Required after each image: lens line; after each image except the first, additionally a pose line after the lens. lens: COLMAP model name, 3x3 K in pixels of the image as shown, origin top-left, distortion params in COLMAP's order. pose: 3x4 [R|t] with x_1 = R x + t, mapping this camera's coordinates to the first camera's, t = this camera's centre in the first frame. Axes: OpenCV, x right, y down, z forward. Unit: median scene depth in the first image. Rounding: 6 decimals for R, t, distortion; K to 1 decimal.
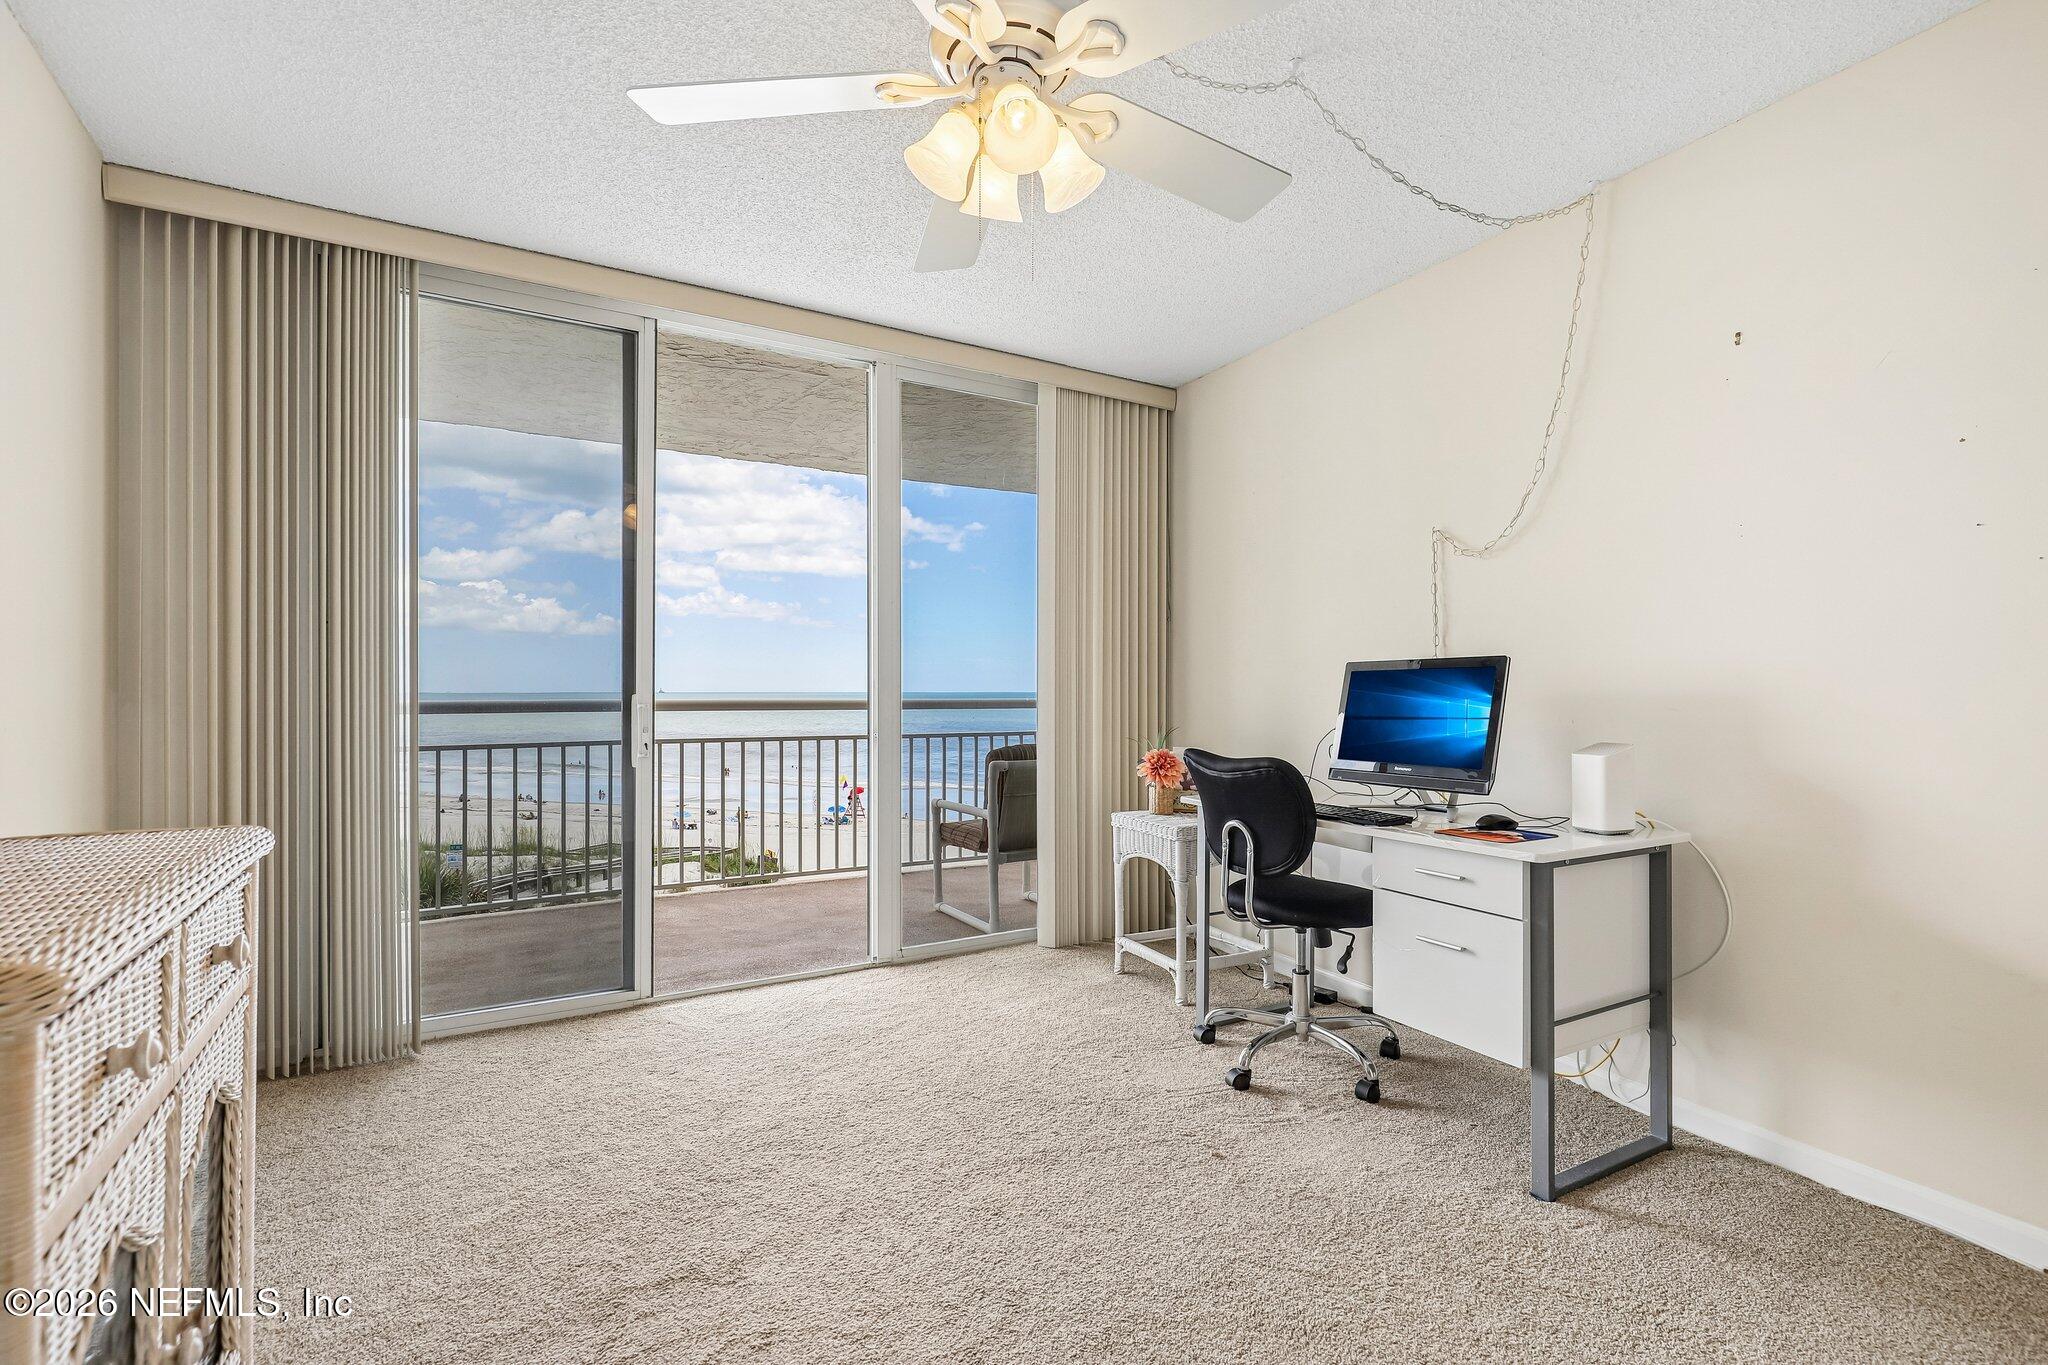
lens RADIAL K [[931.6, 0, 1045.8], [0, 931.6, 685.6], [0, 0, 1]] dist [0.000345, -0.000457]
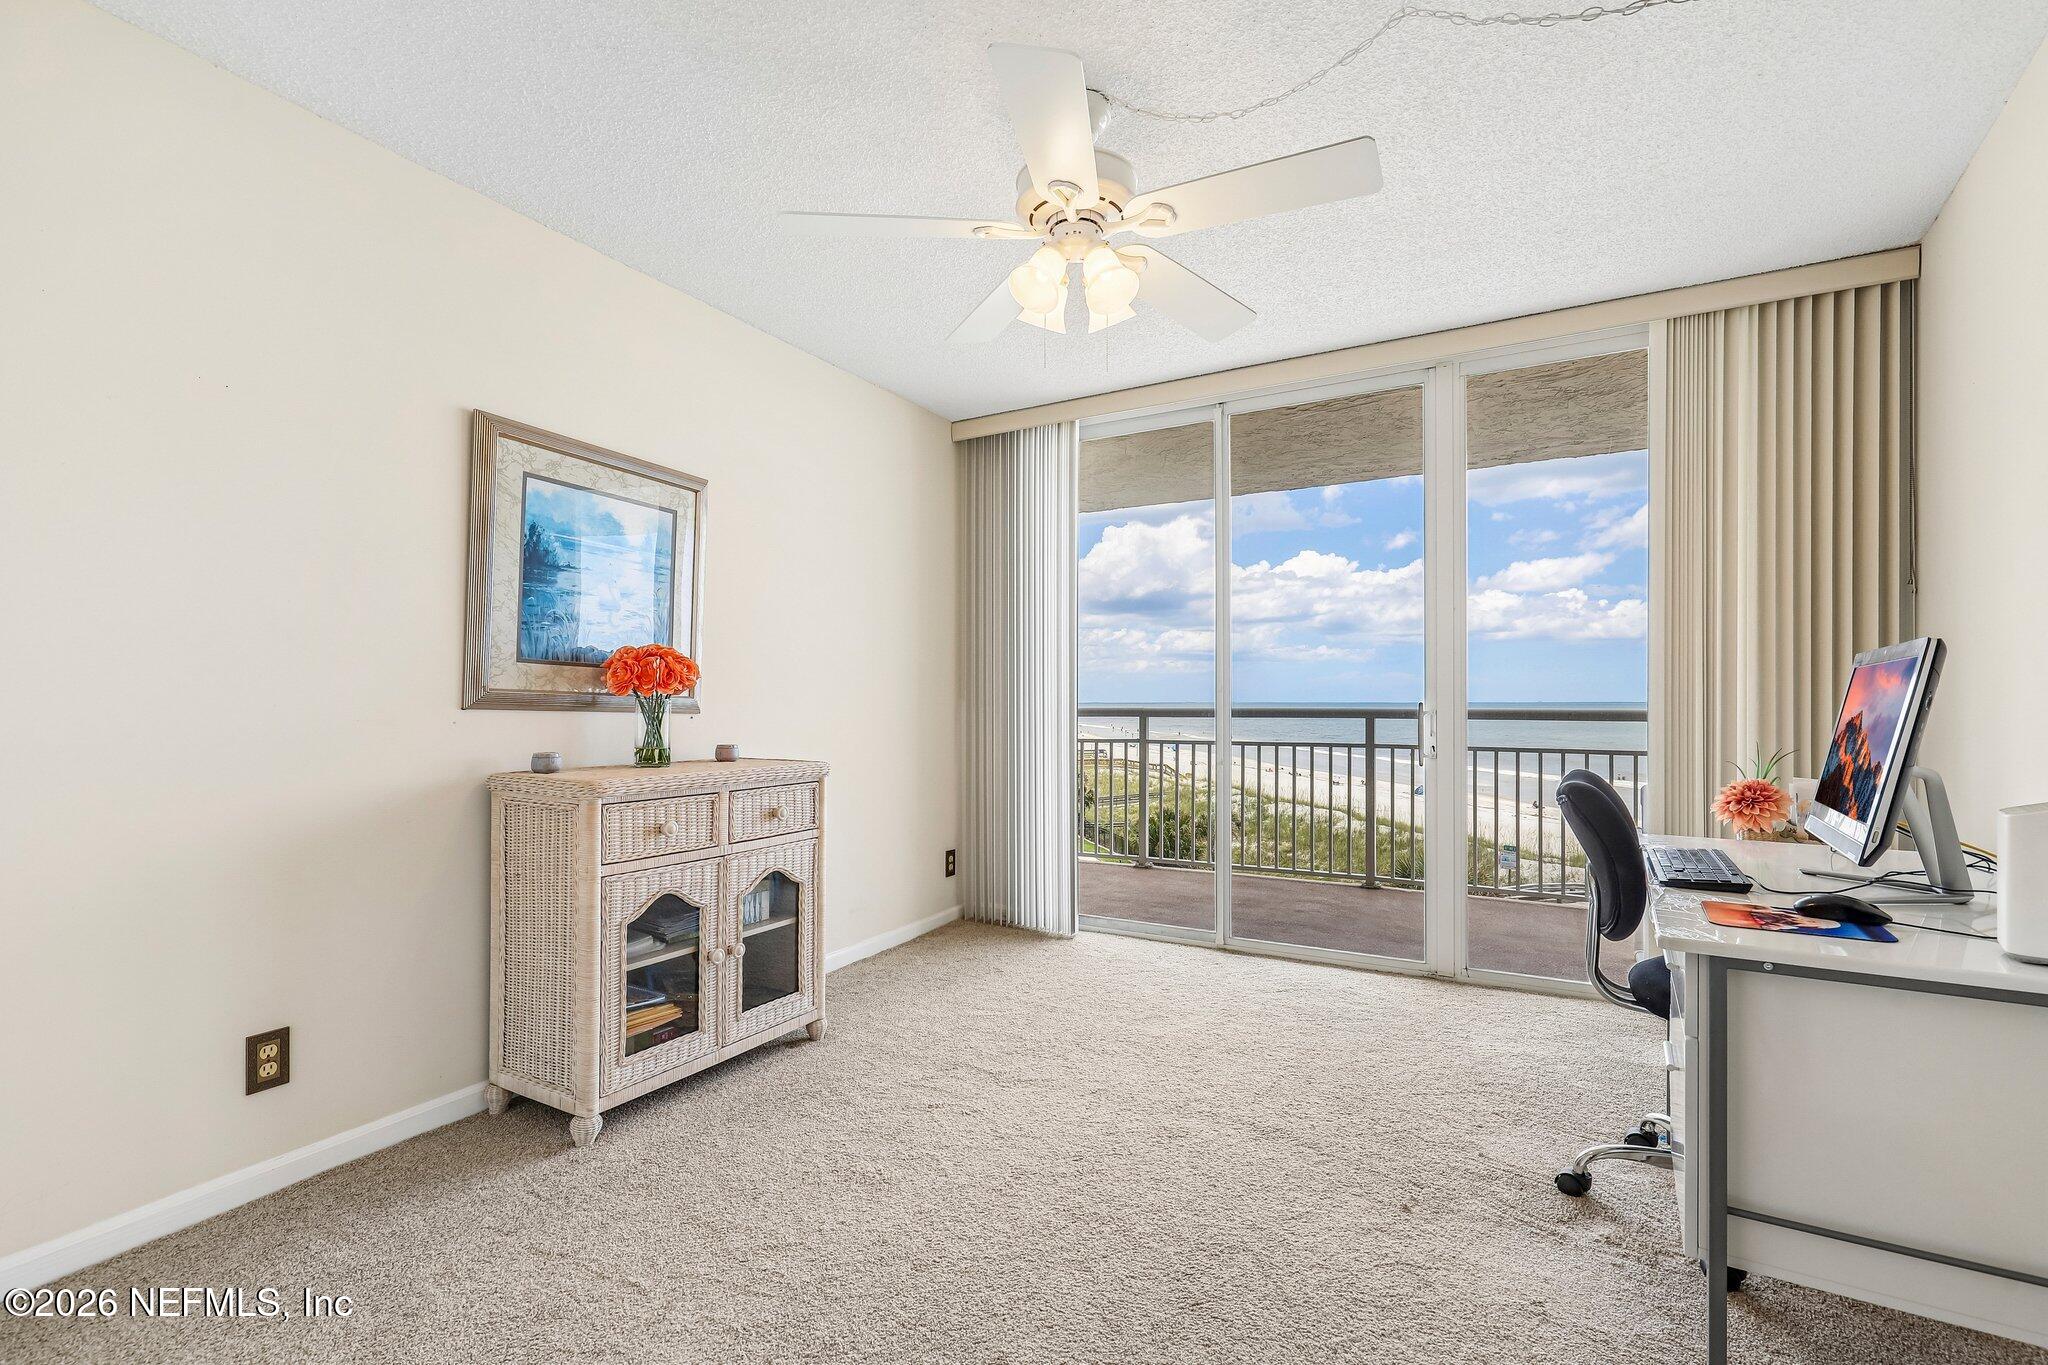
lens RADIAL K [[931.6, 0, 1002.4], [0, 931.6, 694.6], [0, 0, 1]] dist [0.000345, -0.000457]
pose [[0.473782, -0.007174, -0.880613, 0.469274], [0.008007, 0.999961, -0.003839, -0.000659], [0.880606, -0.005232, 0.473820, 0.123767]]
